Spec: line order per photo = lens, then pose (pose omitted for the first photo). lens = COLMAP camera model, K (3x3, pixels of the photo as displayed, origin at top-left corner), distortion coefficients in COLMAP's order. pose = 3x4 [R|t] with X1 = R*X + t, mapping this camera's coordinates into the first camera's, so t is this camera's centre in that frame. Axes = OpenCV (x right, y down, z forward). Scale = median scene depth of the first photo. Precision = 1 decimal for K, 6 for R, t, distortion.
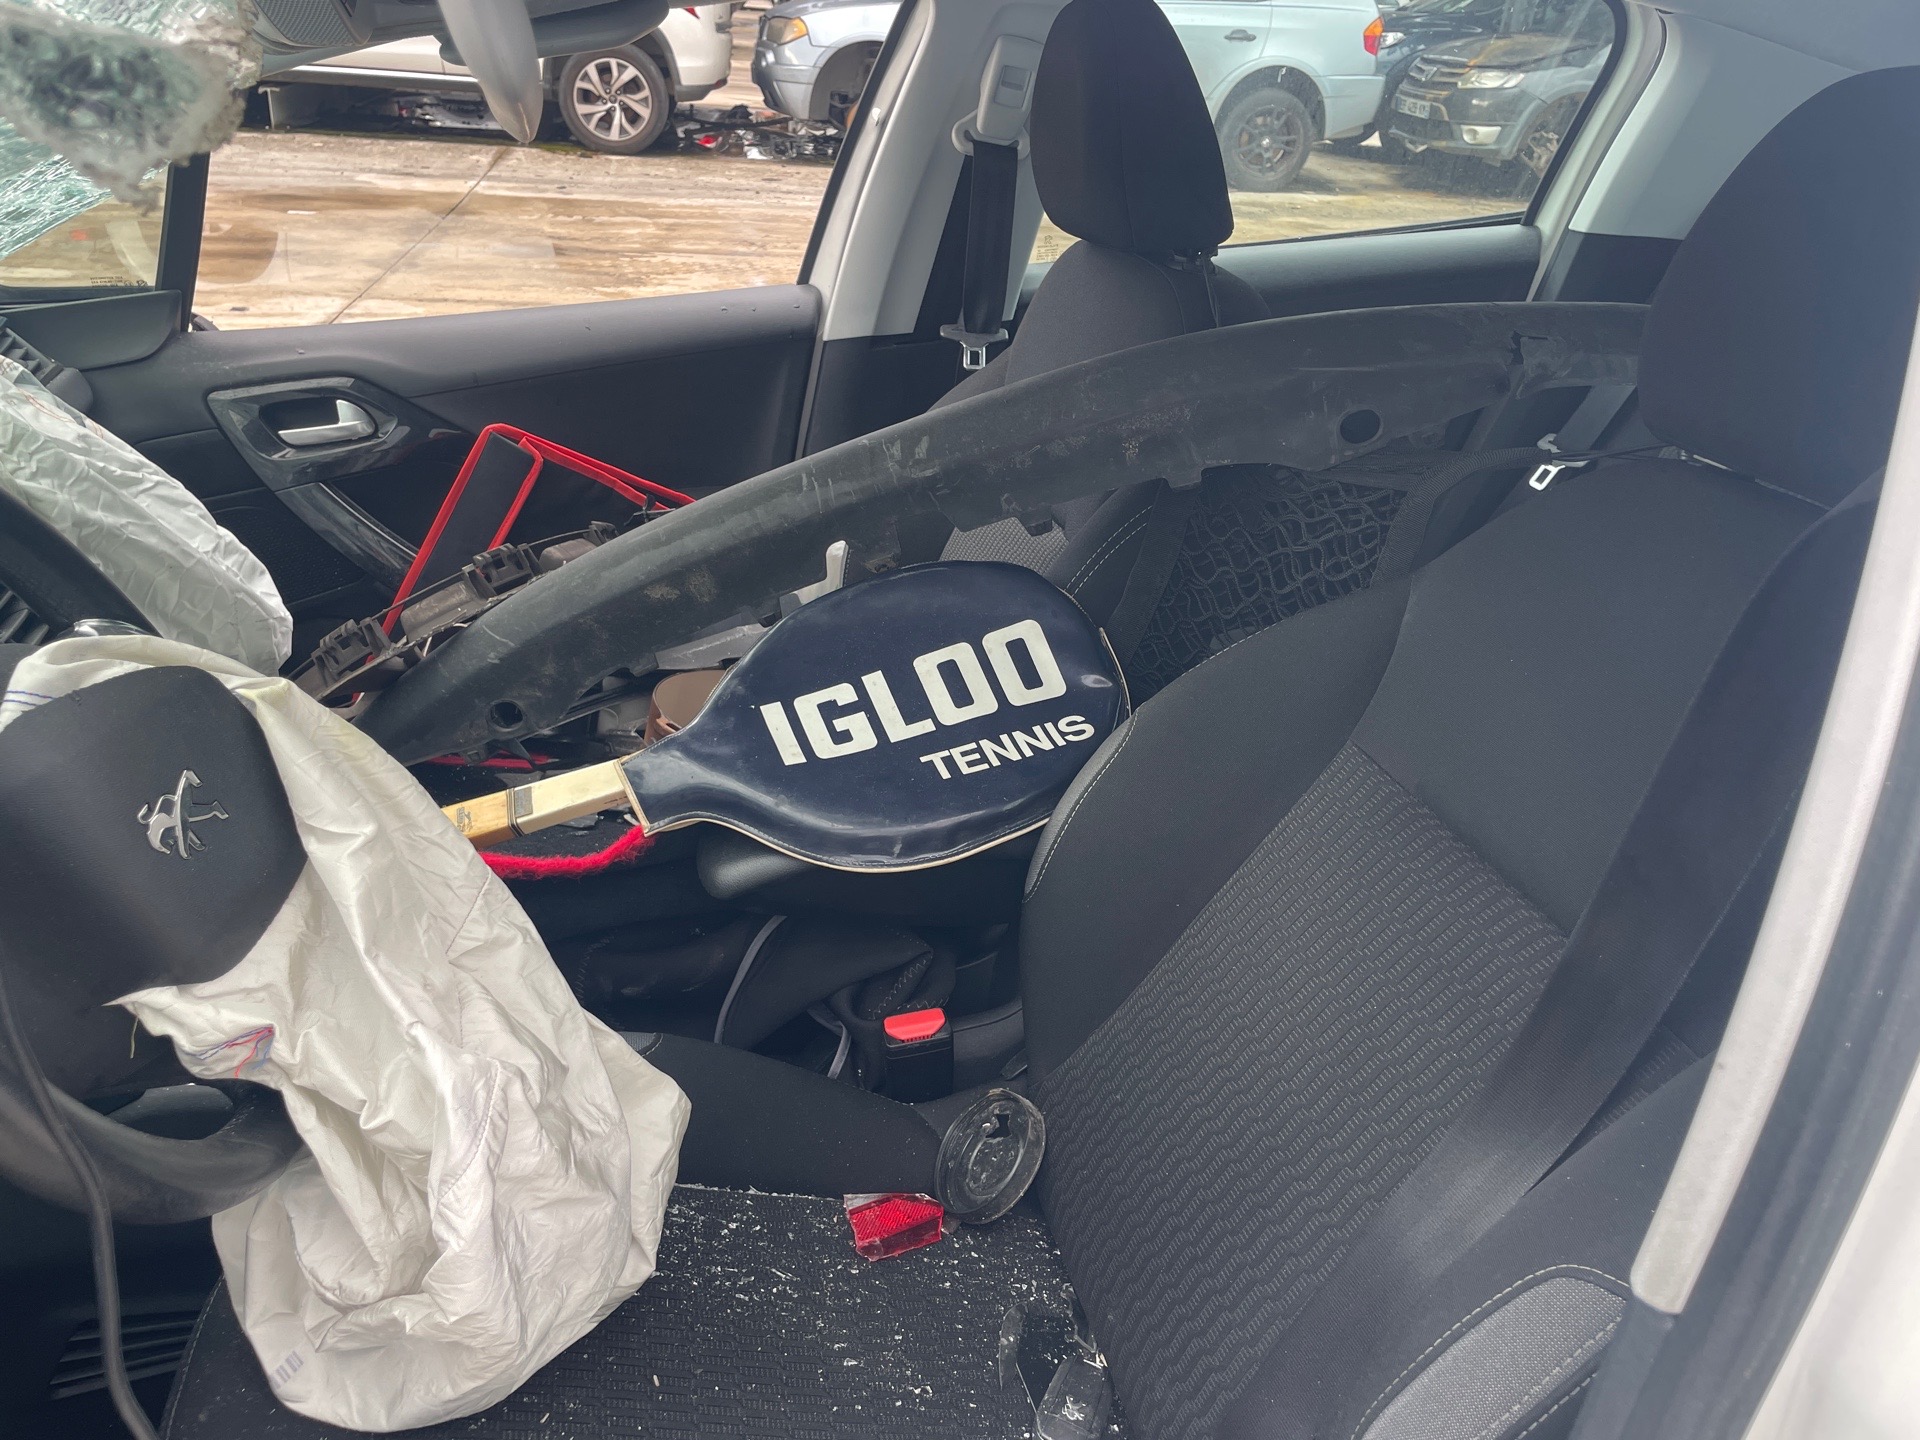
lens RADIAL K [[1450.6, 0, 939.1], [0, 1450.6, 698.9], [0, 0, 1]] dist [0.081332, -0.106758]
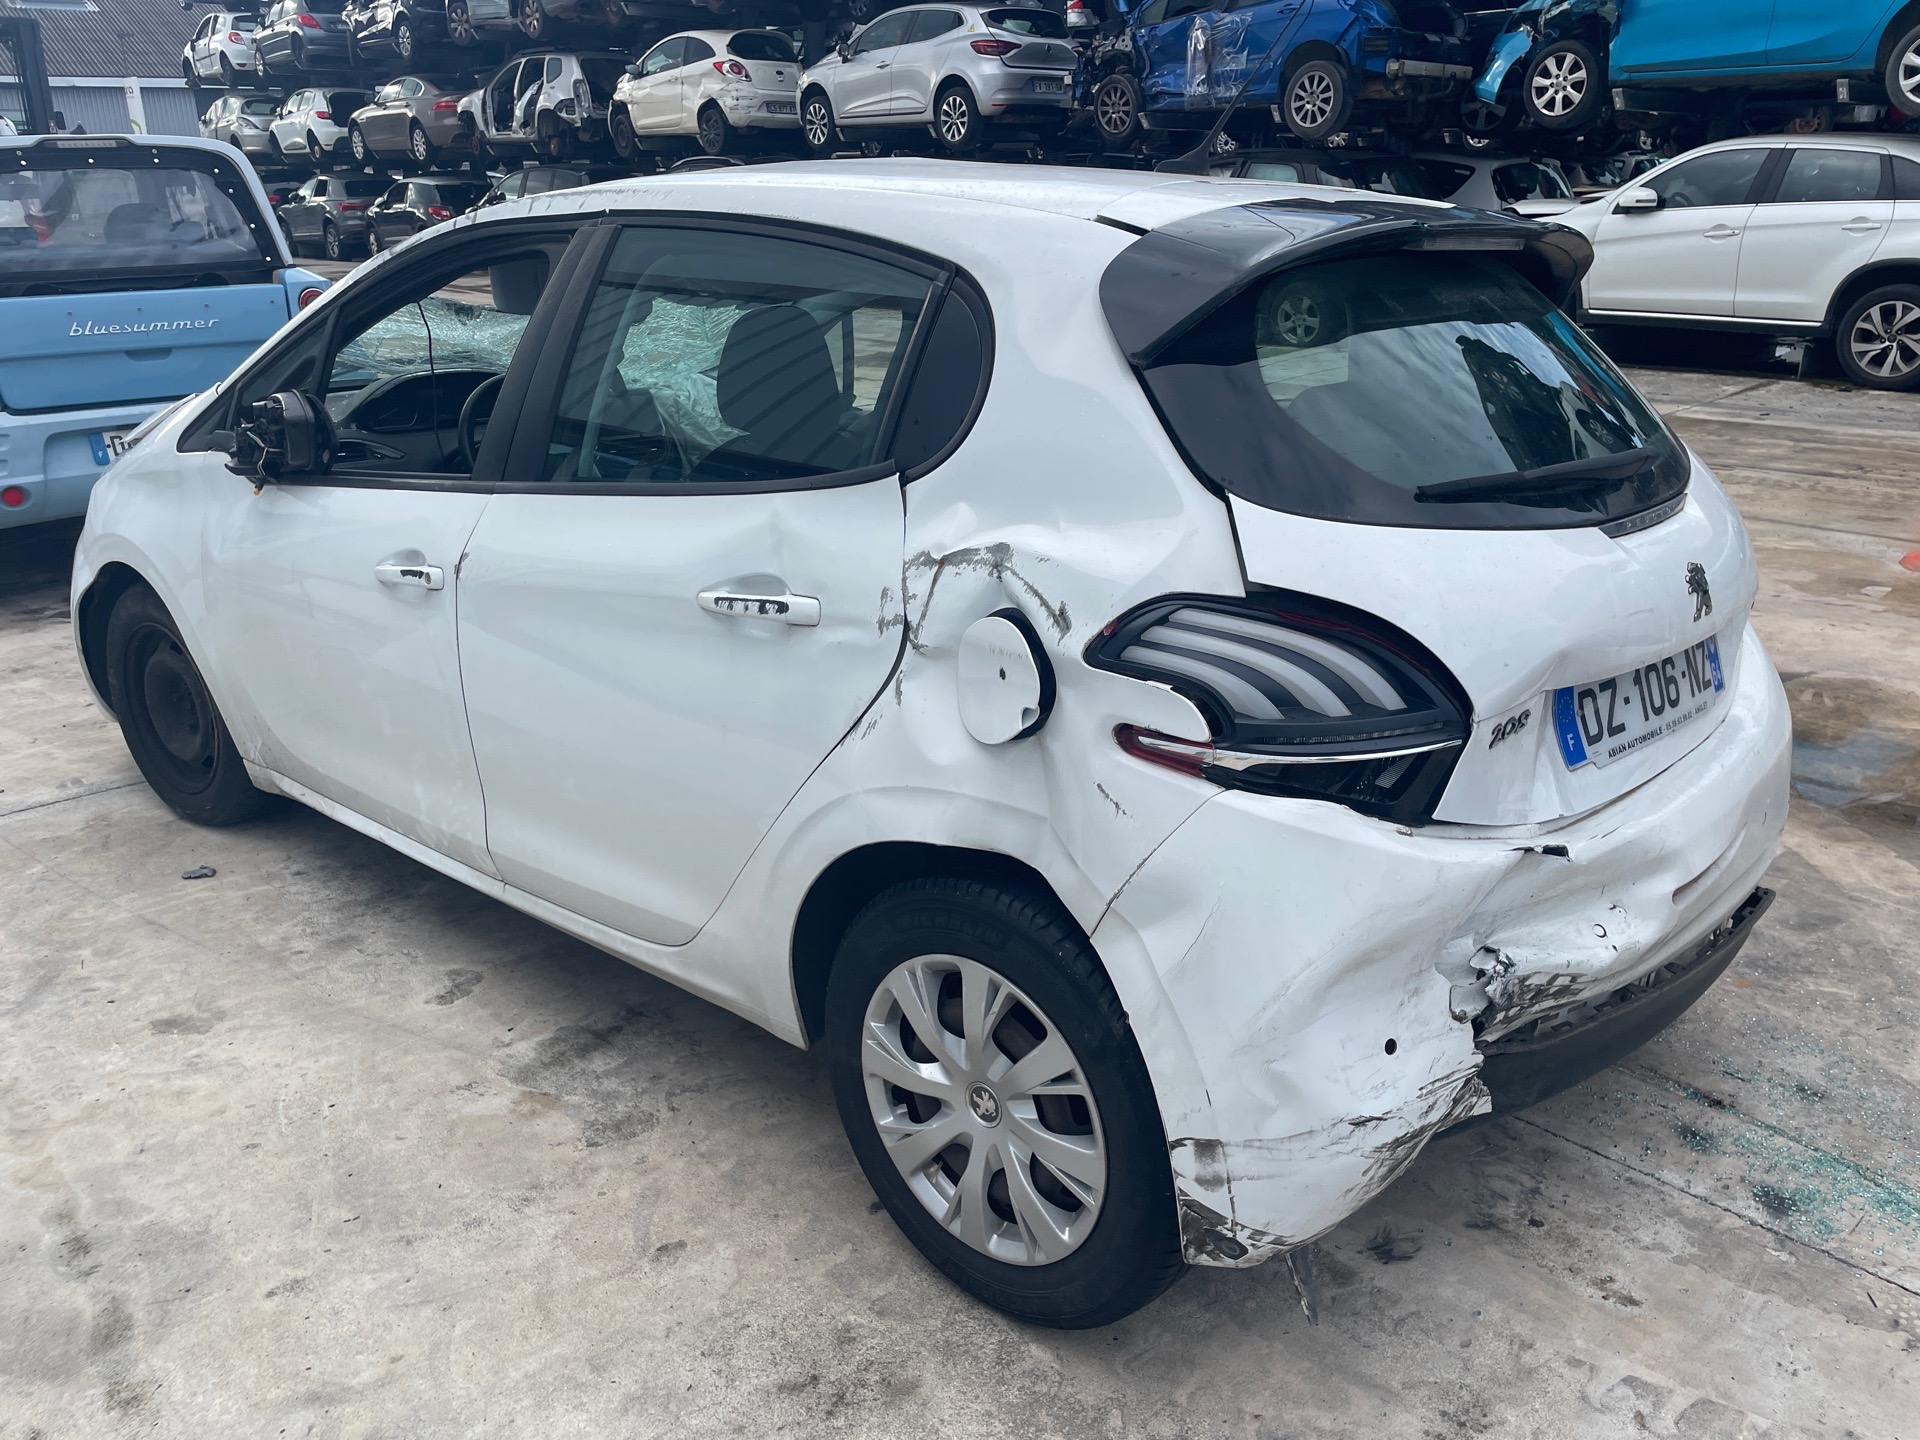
lens RADIAL K [[1450.6, 0, 979.1], [0, 1450.6, 734.6], [0, 0, 1]] dist [0.081332, -0.106758]
pose [[0.573517, 0.219352, -0.789280, 2.498521], [-0.318006, 0.947540, 0.032260, 0.197806], [0.754950, 0.232494, 0.613186, -0.401713]]
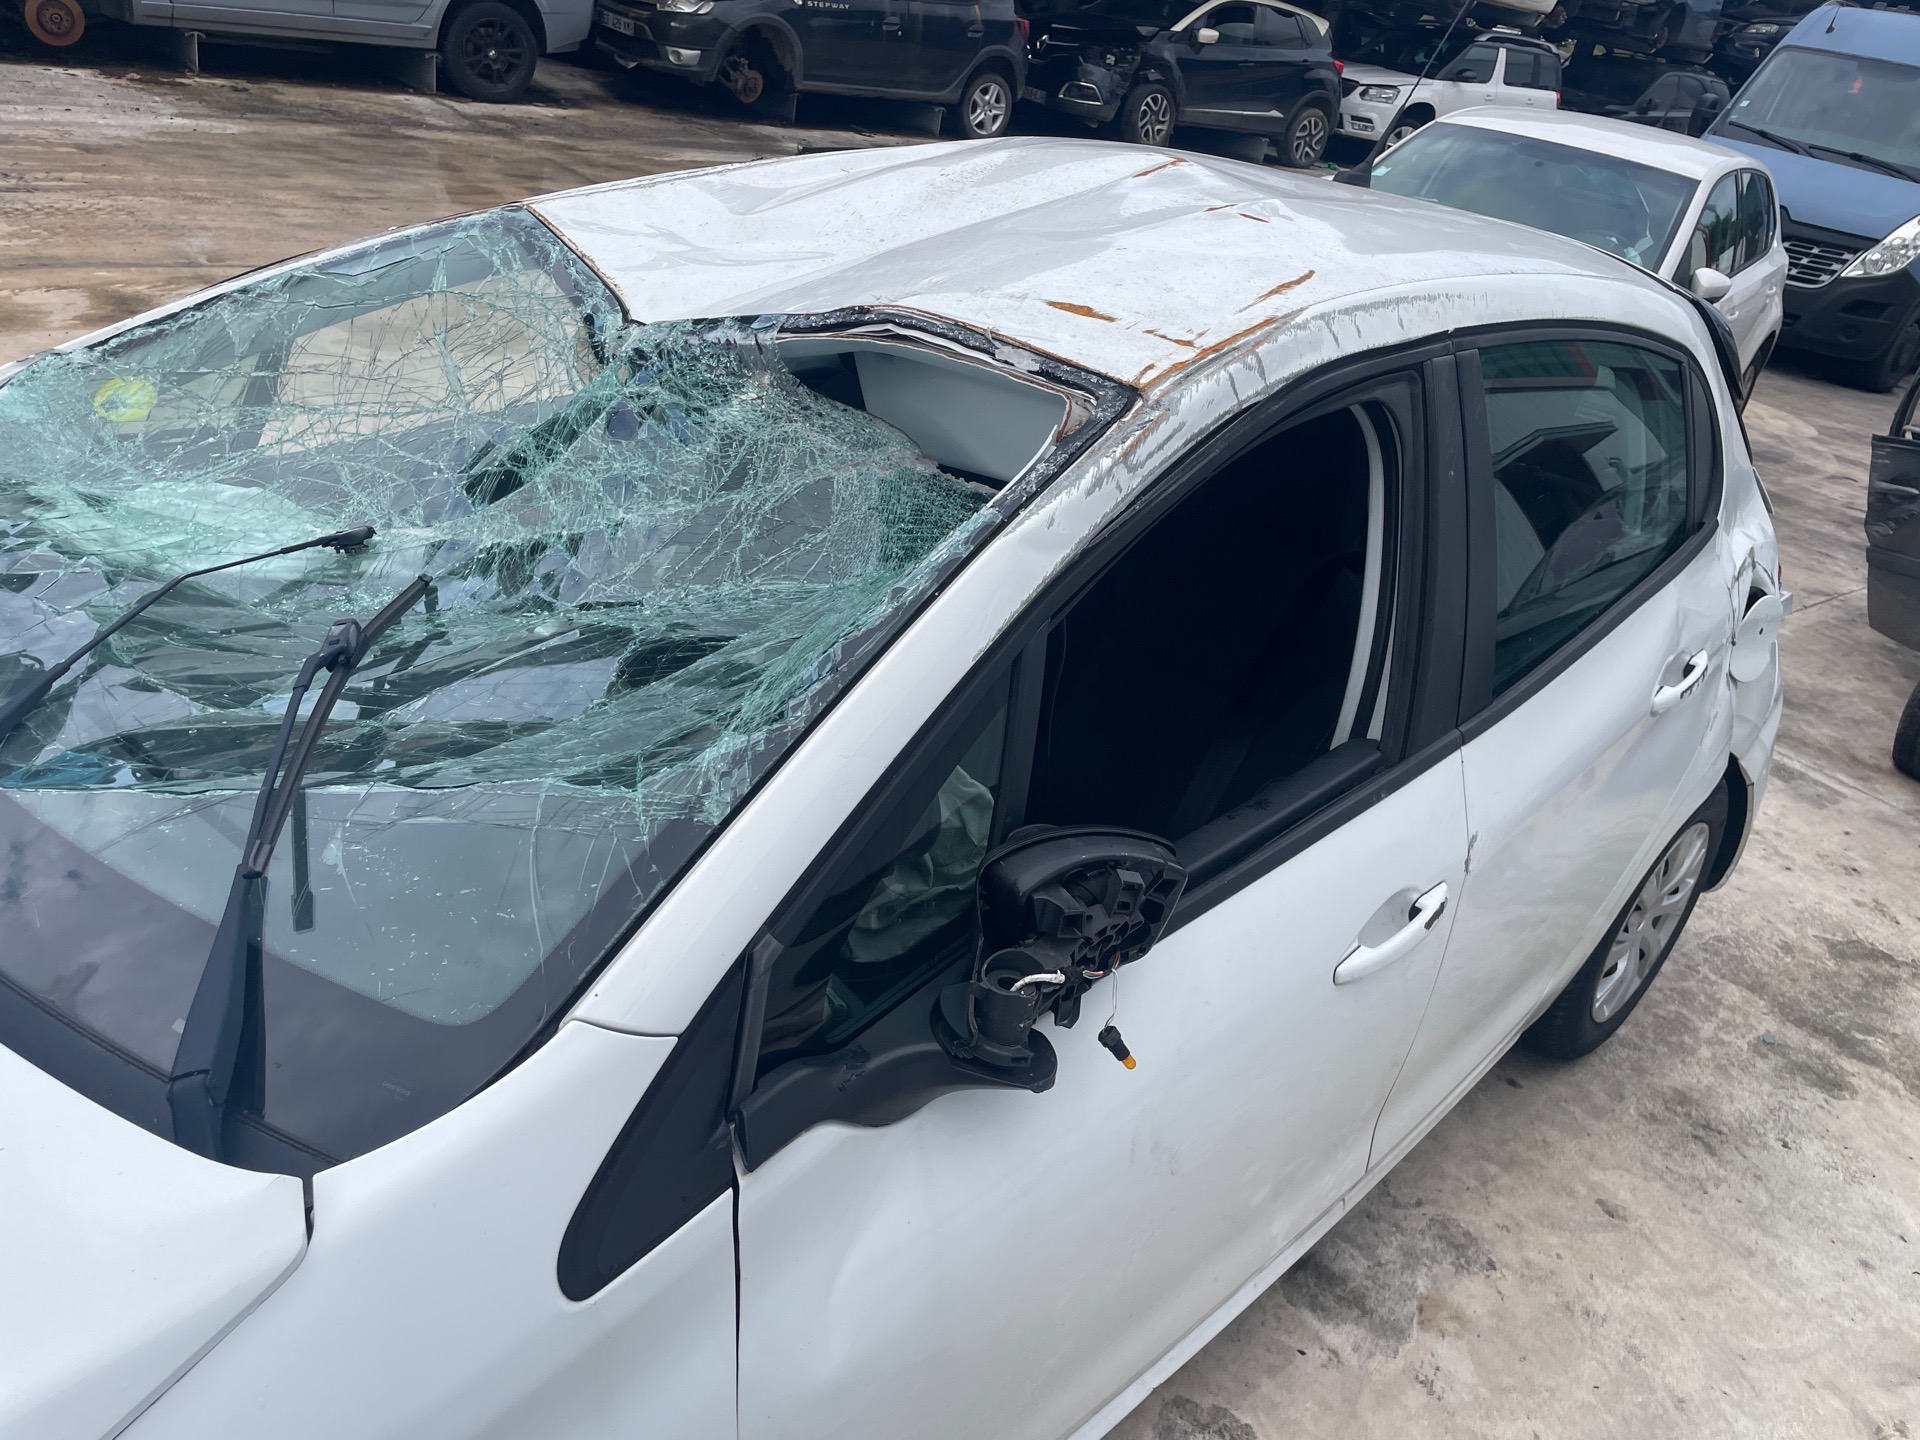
lens RADIAL K [[1450.6, 0, 955.0], [0, 1450.6, 731.8], [0, 0, 1]] dist [0.081332, -0.106758]
pose [[0.850126, -0.181553, 0.494291, -0.939837], [0.127755, 0.981750, 0.140874, -0.148484], [-0.510847, -0.056612, 0.857806, -0.768906]]
